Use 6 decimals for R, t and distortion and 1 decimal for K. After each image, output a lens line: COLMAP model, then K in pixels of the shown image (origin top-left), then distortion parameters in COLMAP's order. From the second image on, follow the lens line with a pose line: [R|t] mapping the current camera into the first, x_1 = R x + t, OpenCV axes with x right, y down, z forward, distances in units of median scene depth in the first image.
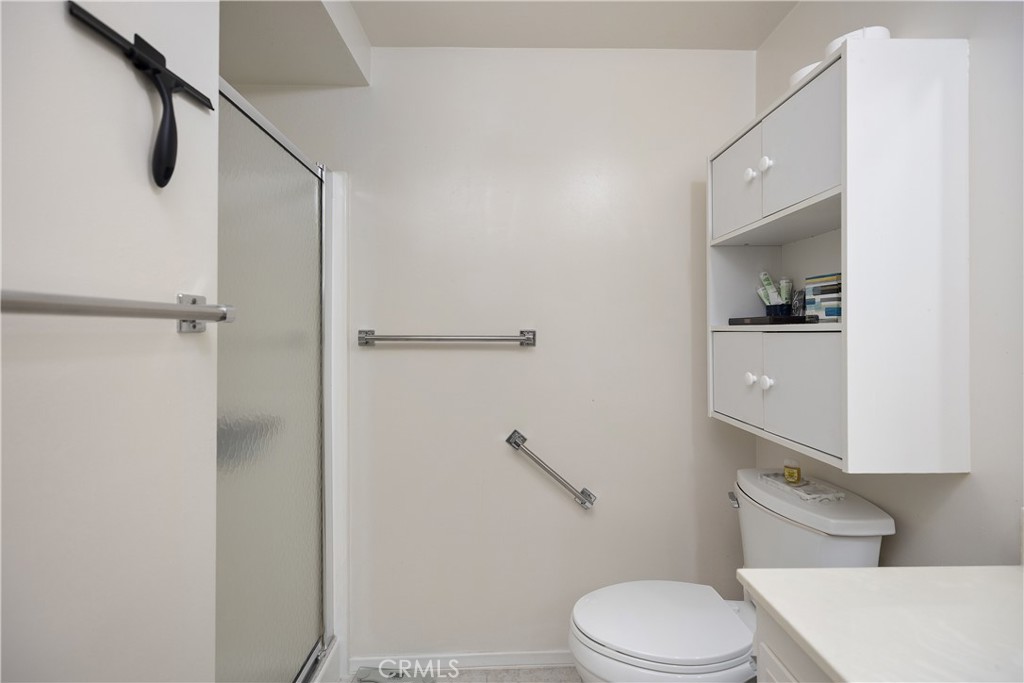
lens RADIAL K [[460.8, 0, 511.6], [0, 460.8, 336.6], [0, 0, 1]] dist [0.007533, -0.001924]
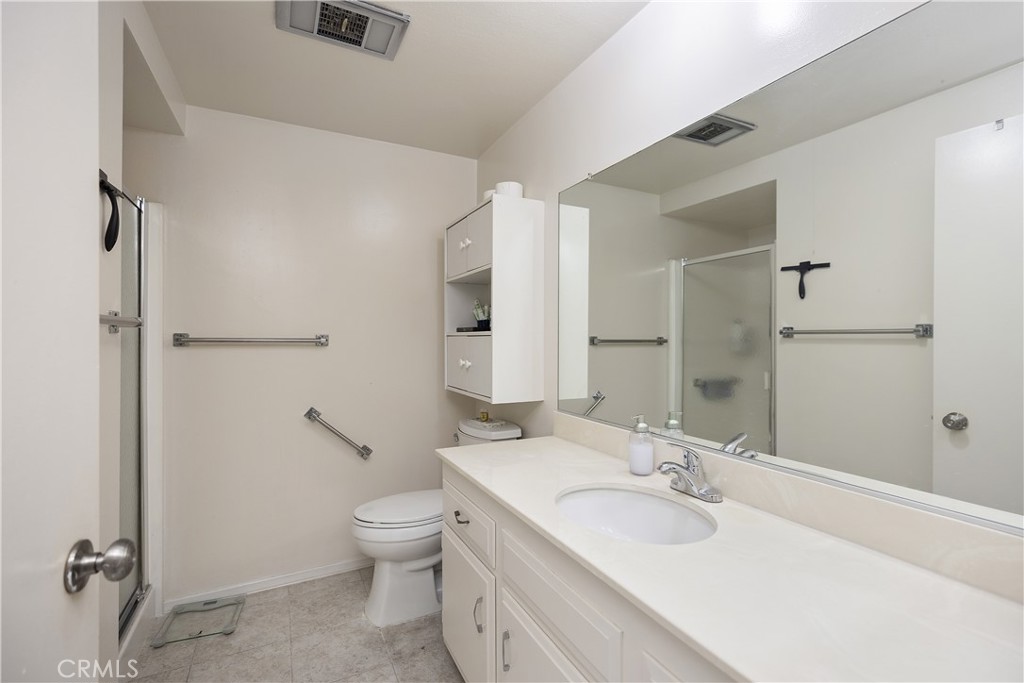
lens RADIAL K [[460.8, 0, 506.9], [0, 460.8, 337.7], [0, 0, 1]] dist [0.007533, -0.001924]
pose [[0.907682, 0.004171, 0.419639, -0.046374], [0.001288, 0.999918, -0.012723, 0.015373], [-0.419657, 0.012089, 0.907602, -0.528802]]
